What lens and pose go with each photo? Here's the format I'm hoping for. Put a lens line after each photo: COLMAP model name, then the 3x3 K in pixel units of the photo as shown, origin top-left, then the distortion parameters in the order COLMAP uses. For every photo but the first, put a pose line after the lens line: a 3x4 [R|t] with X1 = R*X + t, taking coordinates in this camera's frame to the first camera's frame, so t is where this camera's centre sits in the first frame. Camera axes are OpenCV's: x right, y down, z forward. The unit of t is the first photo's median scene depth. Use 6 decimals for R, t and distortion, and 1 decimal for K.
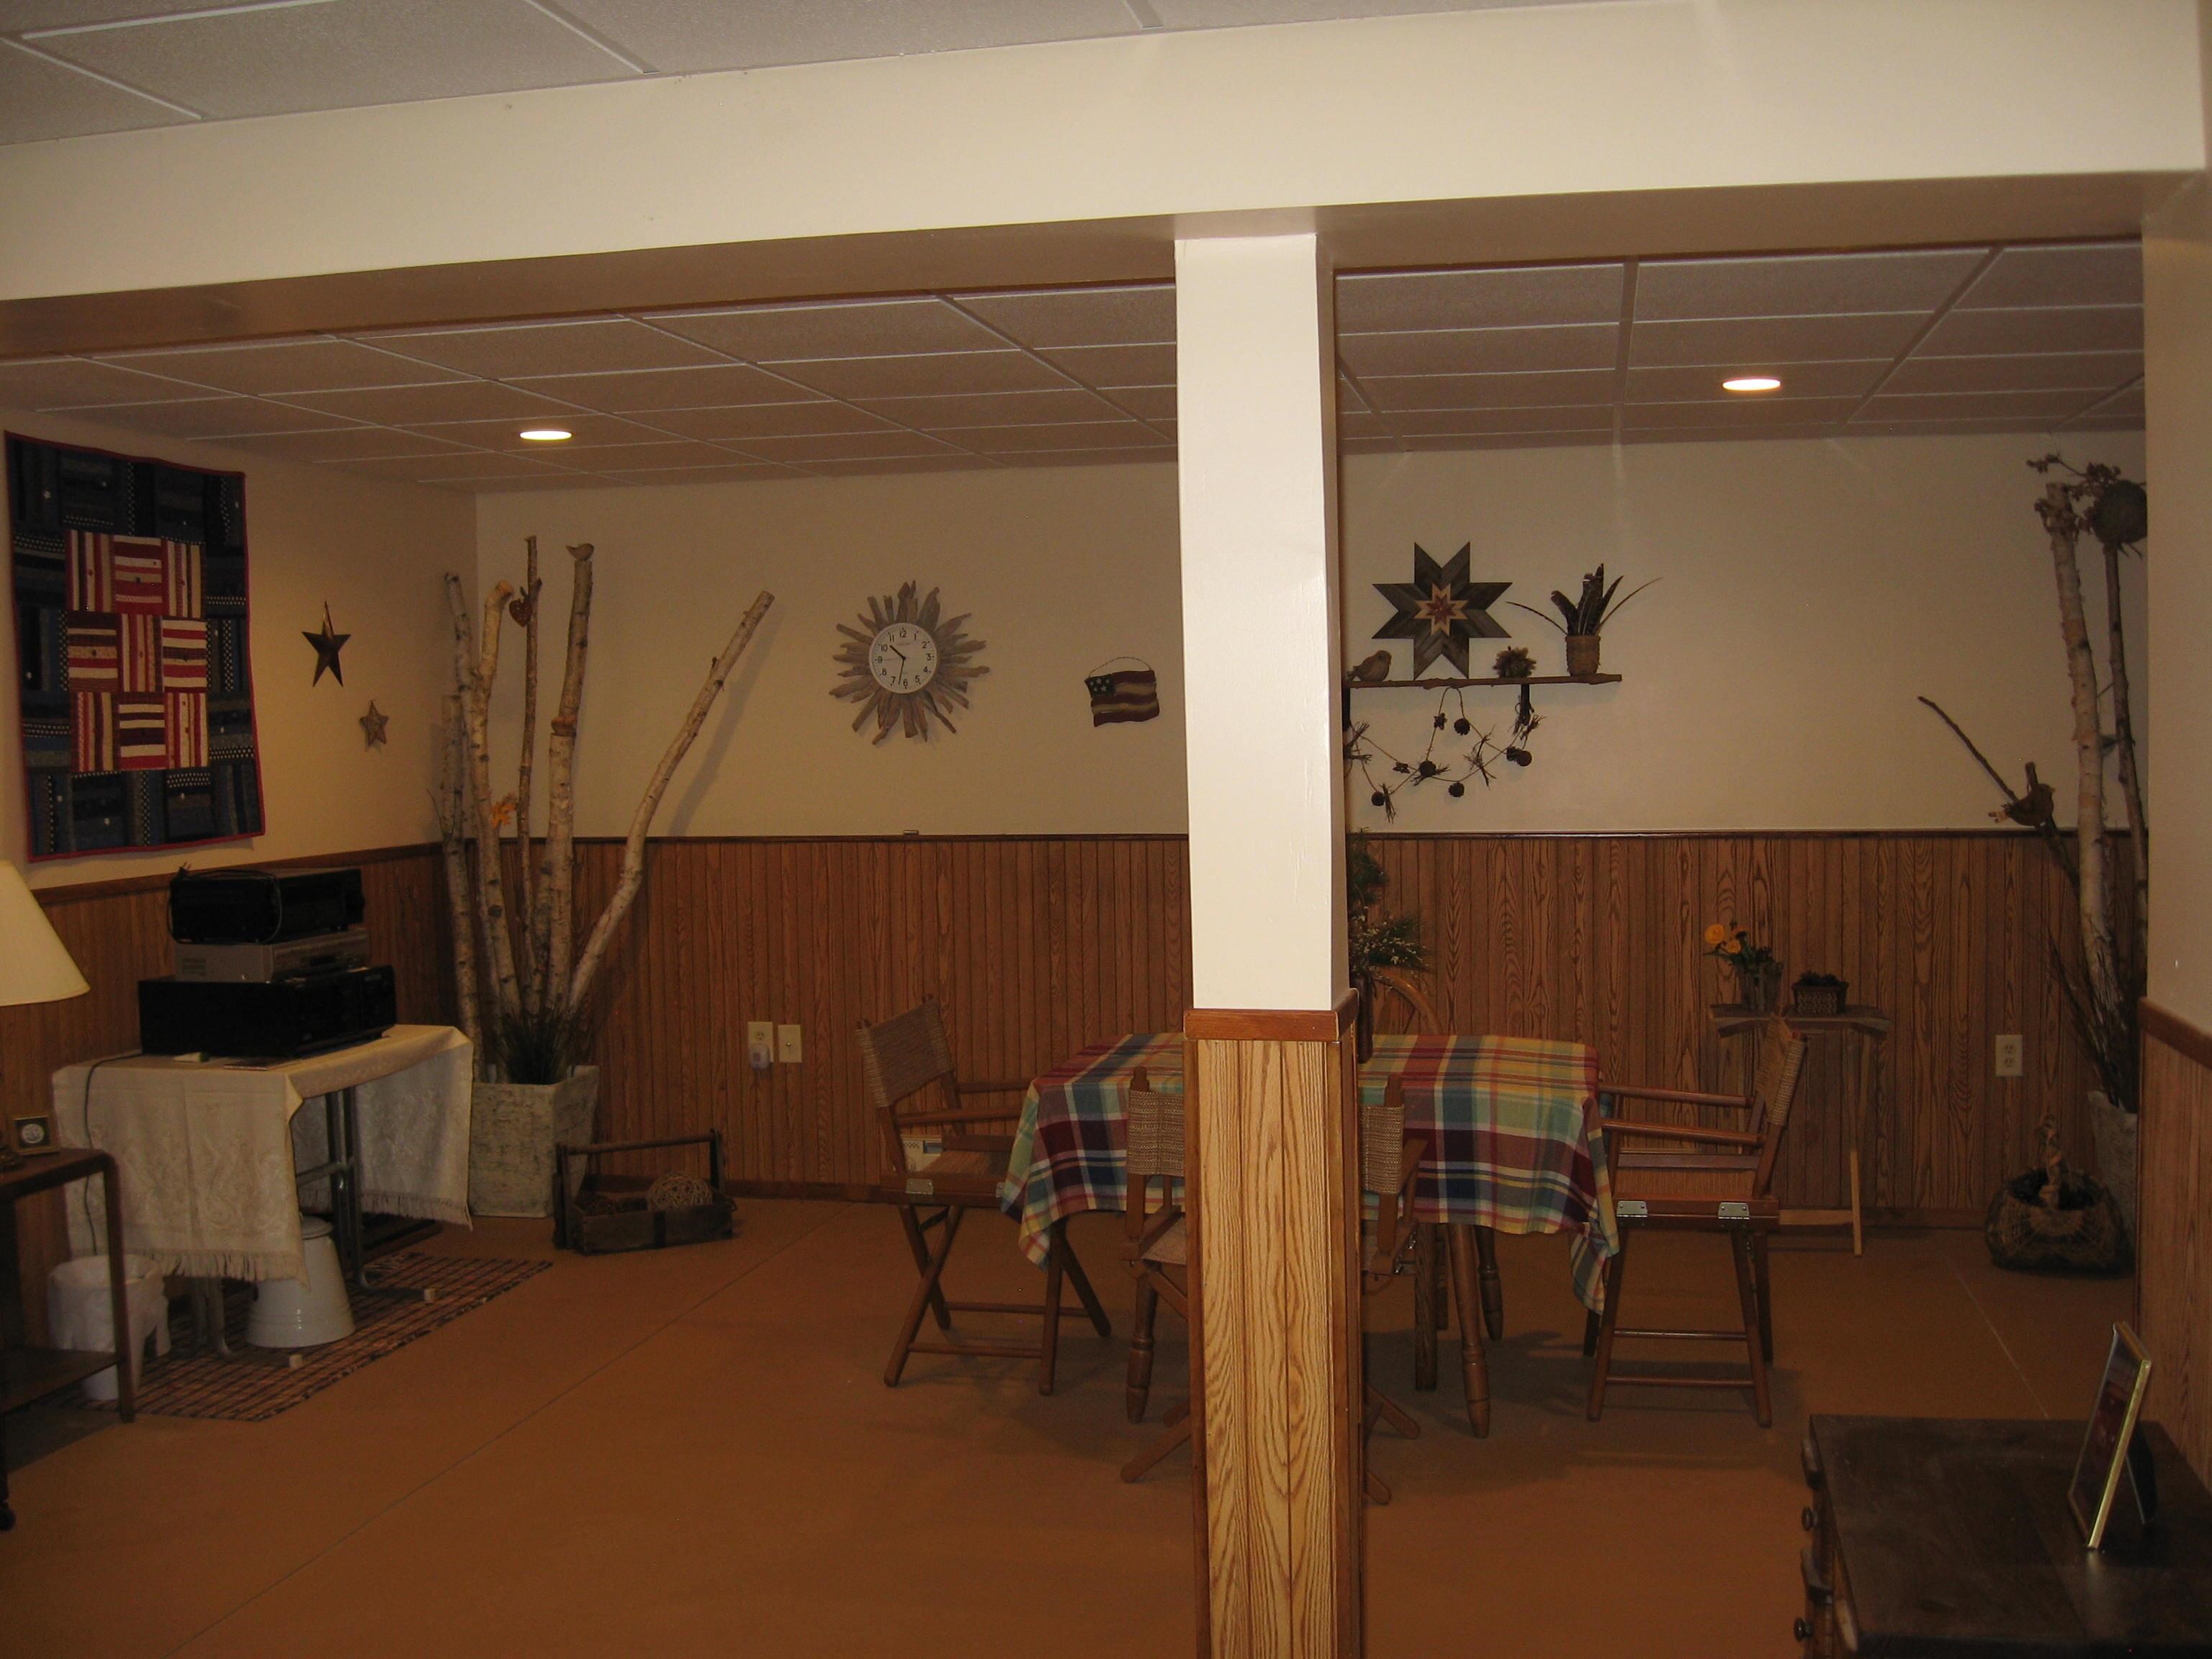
lens RADIAL K [[2278.1, 0, 1106.0], [0, 2278.1, 829.5], [0, 0, 1]] dist [-0.146861, 0.094879]
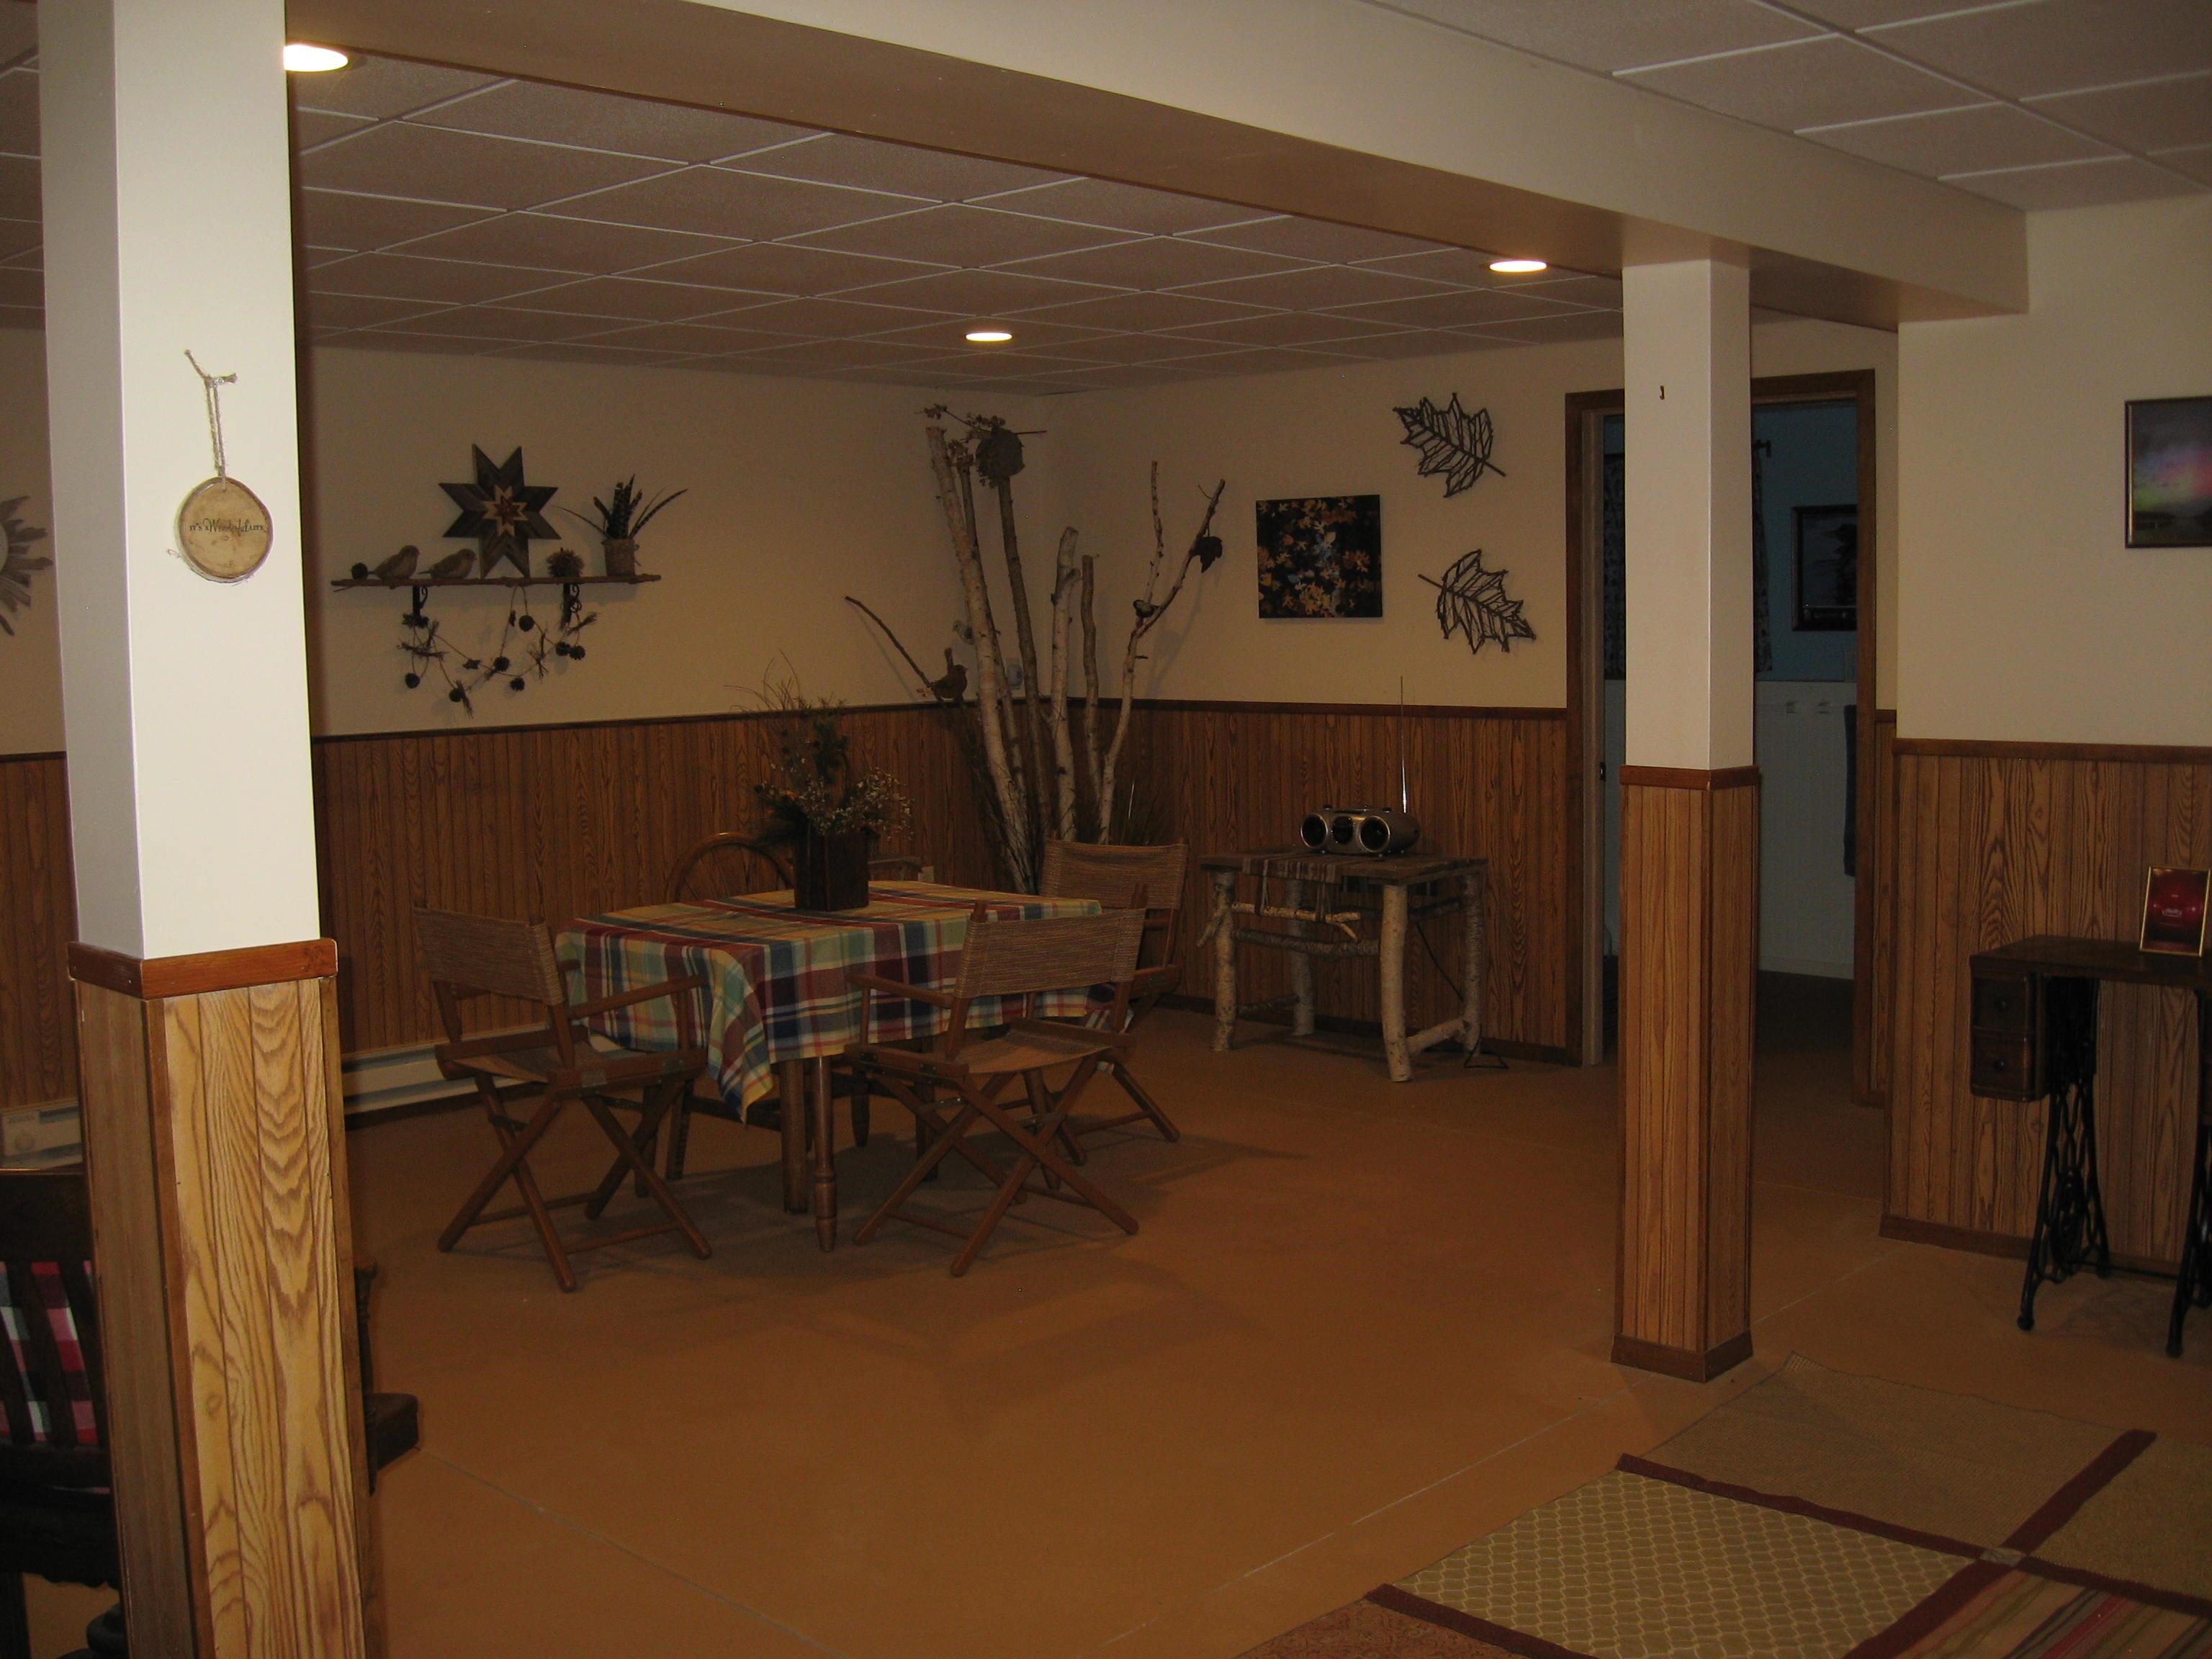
lens RADIAL K [[2278.1, 0, 1106.0], [0, 2278.1, 829.5], [0, 0, 1]] dist [-0.146861, 0.094879]
pose [[0.525273, -0.071810, 0.847899, -0.602963], [0.050701, 0.997304, 0.053055, 0.008067], [-0.849422, 0.015121, 0.527497, 0.230115]]
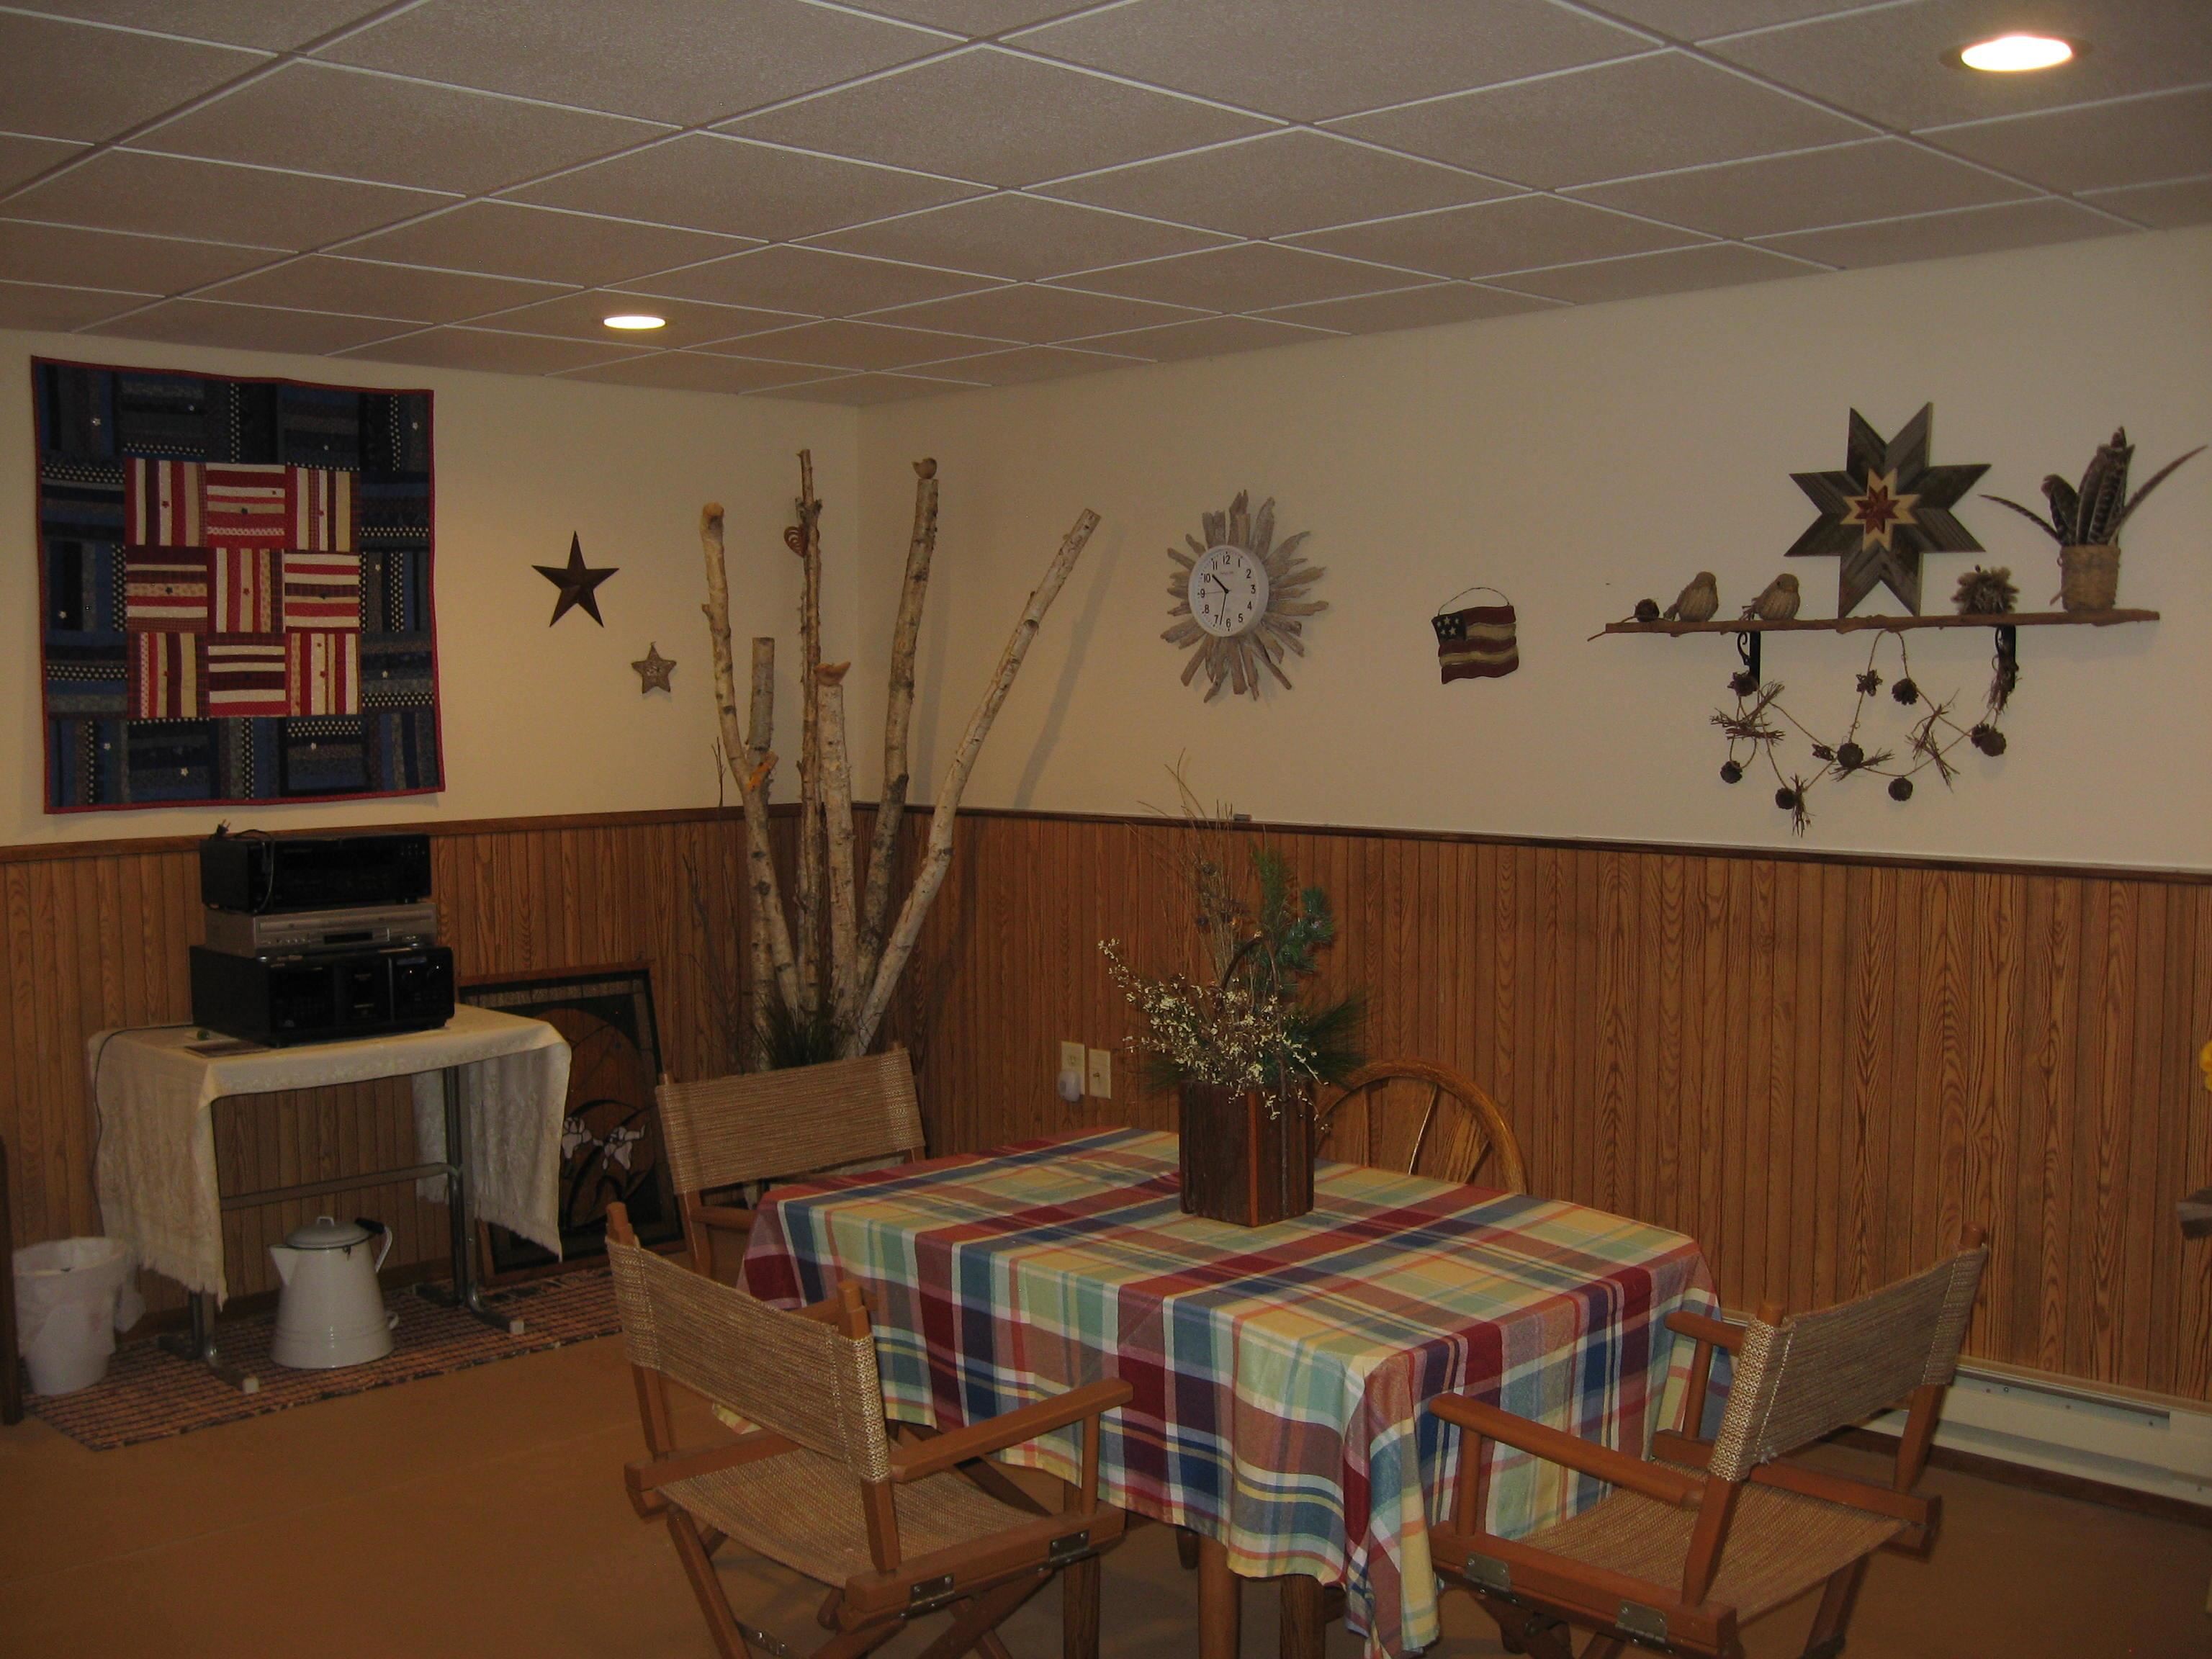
lens RADIAL K [[2278.1, 0, 1106.0], [0, 2278.1, 829.5], [0, 0, 1]] dist [-0.146861, 0.094879]
pose [[0.842684, 0.046462, -0.536400, 0.314117], [-0.035072, 0.998891, 0.031424, -0.018632], [0.537265, -0.007667, 0.843379, 0.350859]]
